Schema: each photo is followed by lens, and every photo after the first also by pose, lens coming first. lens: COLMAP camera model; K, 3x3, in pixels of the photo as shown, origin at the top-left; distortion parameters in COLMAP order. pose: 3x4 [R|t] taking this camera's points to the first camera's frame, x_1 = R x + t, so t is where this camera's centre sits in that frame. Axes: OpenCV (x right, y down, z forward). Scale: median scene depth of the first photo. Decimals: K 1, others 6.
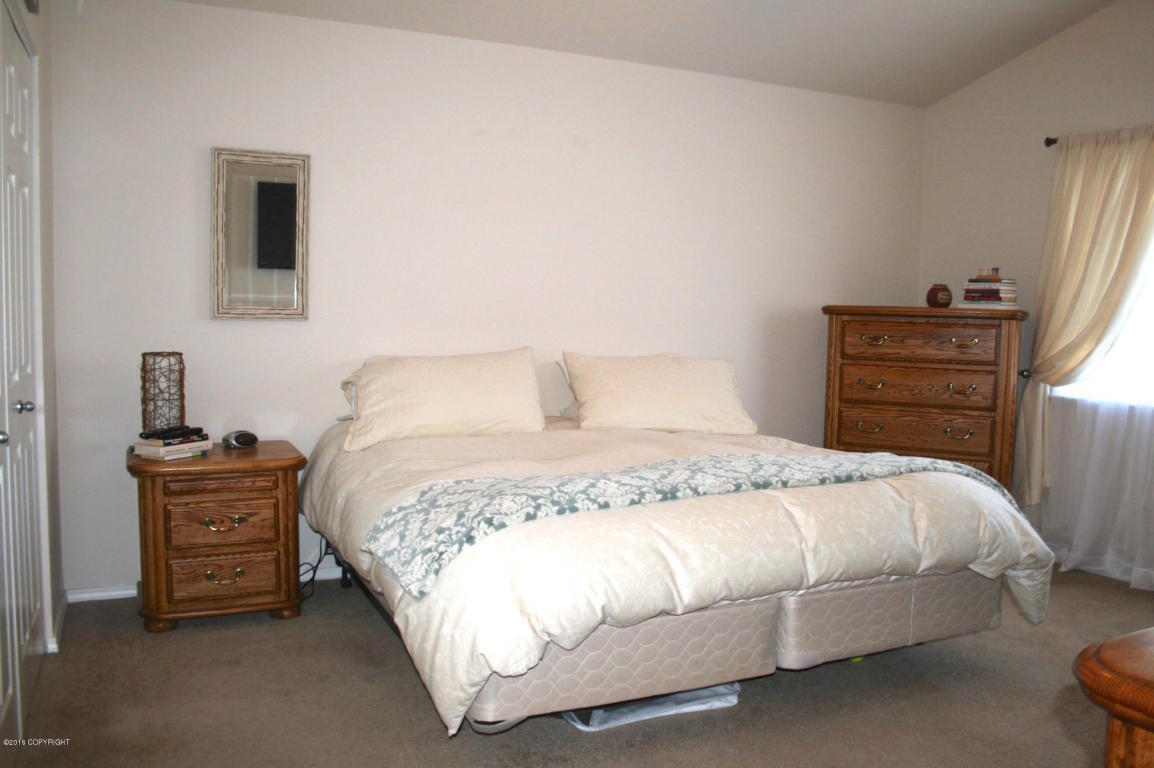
lens RADIAL K [[963.9, 0, 577.0], [0, 963.9, 384.0], [0, 0, 1]] dist [-0.162028, 0.135232]
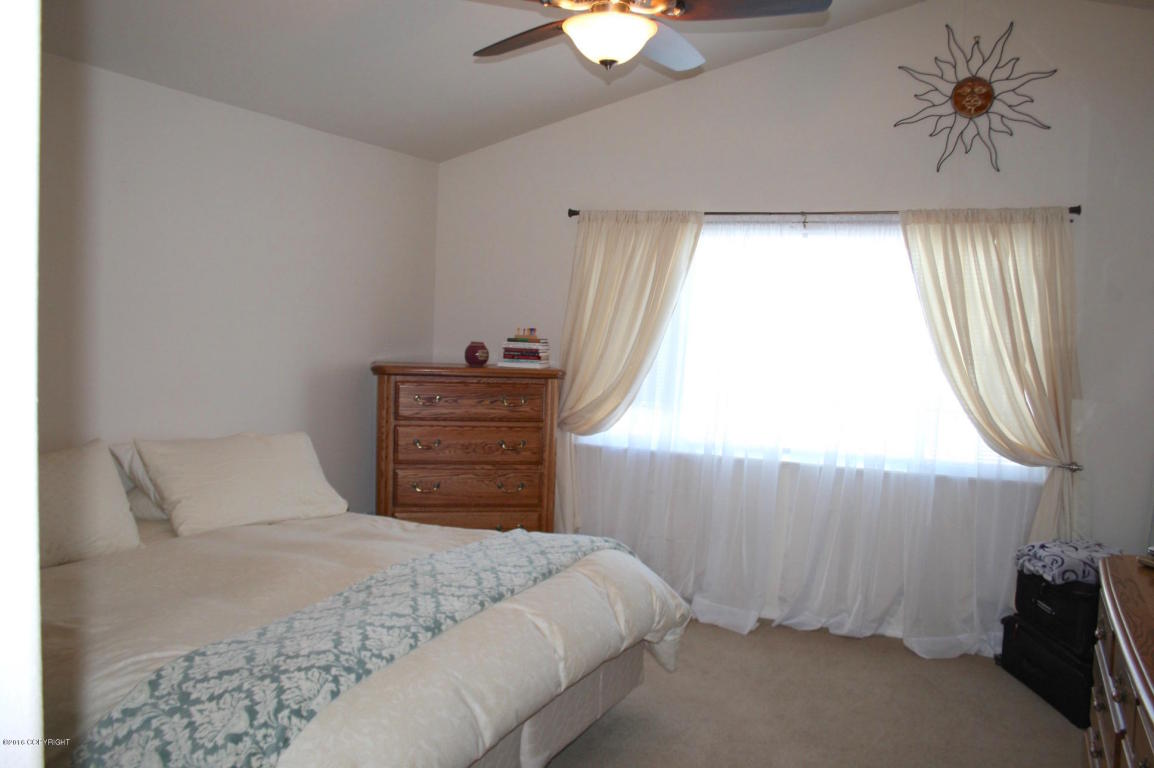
lens RADIAL K [[963.9, 0, 577.0], [0, 963.9, 384.0], [0, 0, 1]] dist [-0.162028, 0.135232]
pose [[0.767509, -0.033017, 0.640187, -0.224834], [0.031294, 0.999412, 0.014026, -0.076744], [-0.640274, 0.009269, 0.768091, 0.129512]]
